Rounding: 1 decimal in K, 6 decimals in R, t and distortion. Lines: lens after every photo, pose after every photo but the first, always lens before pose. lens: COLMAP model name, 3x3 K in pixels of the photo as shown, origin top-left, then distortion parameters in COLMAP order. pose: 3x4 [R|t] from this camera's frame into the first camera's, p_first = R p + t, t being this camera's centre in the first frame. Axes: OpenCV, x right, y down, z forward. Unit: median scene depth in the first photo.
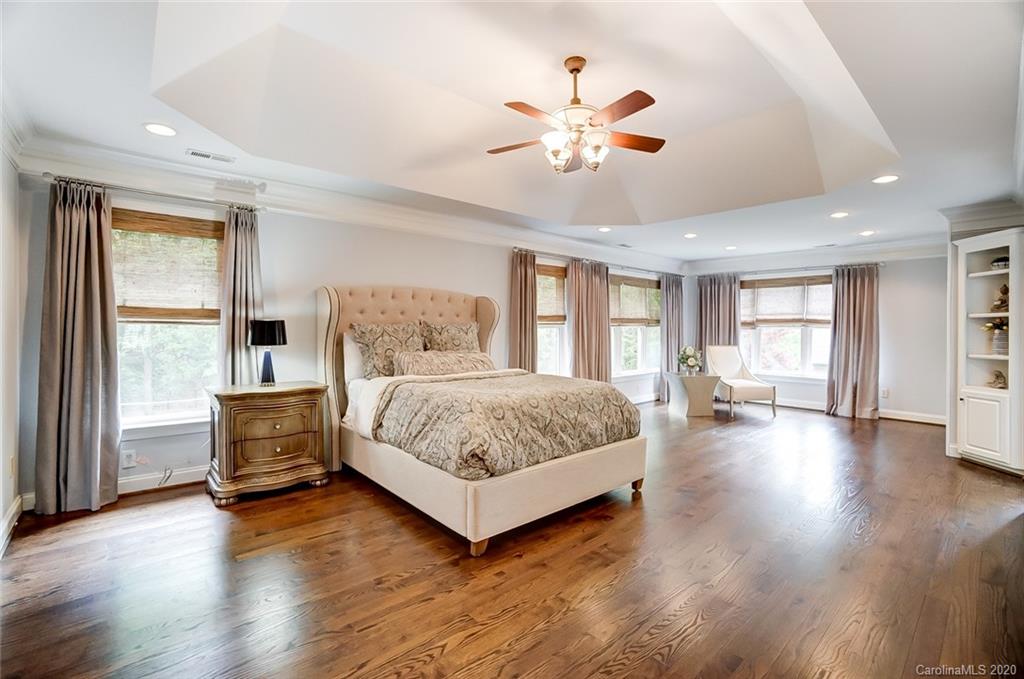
lens RADIAL K [[460.0, 0, 502.2], [0, 460.0, 327.2], [0, 0, 1]] dist [-0.035209, 0.003012]
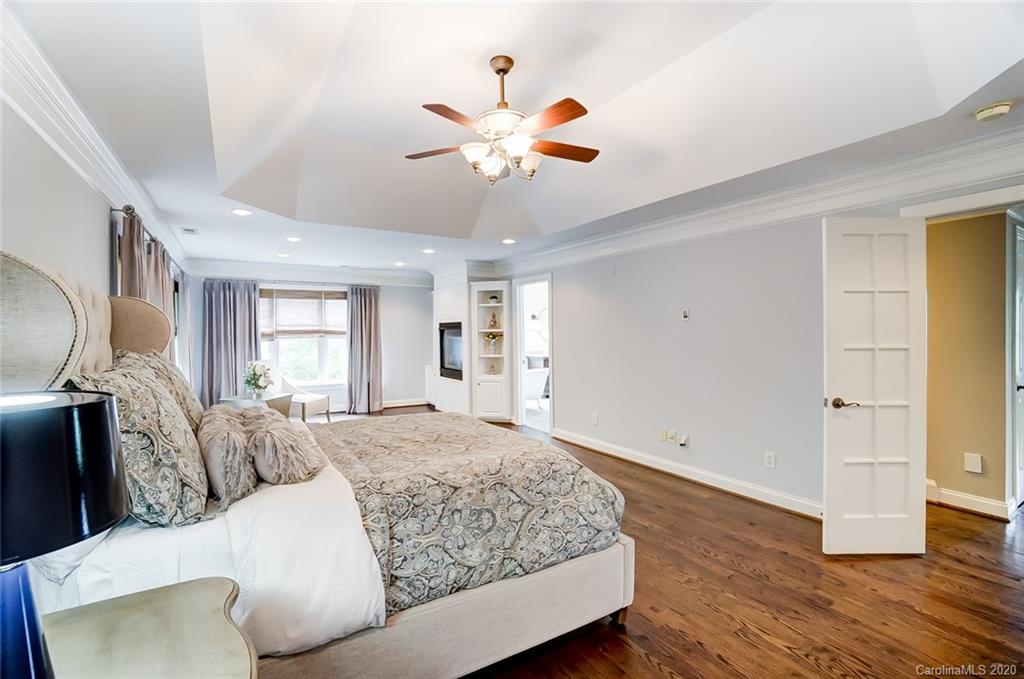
lens RADIAL K [[460.0, 0, 511.0], [0, 460.0, 337.2], [0, 0, 1]] dist [-0.035209, 0.003012]
pose [[0.161214, -0.022857, 0.986655, -0.352554], [0.005521, 0.999737, 0.022258, -0.024750], [-0.986904, 0.001859, 0.161298, 0.400836]]
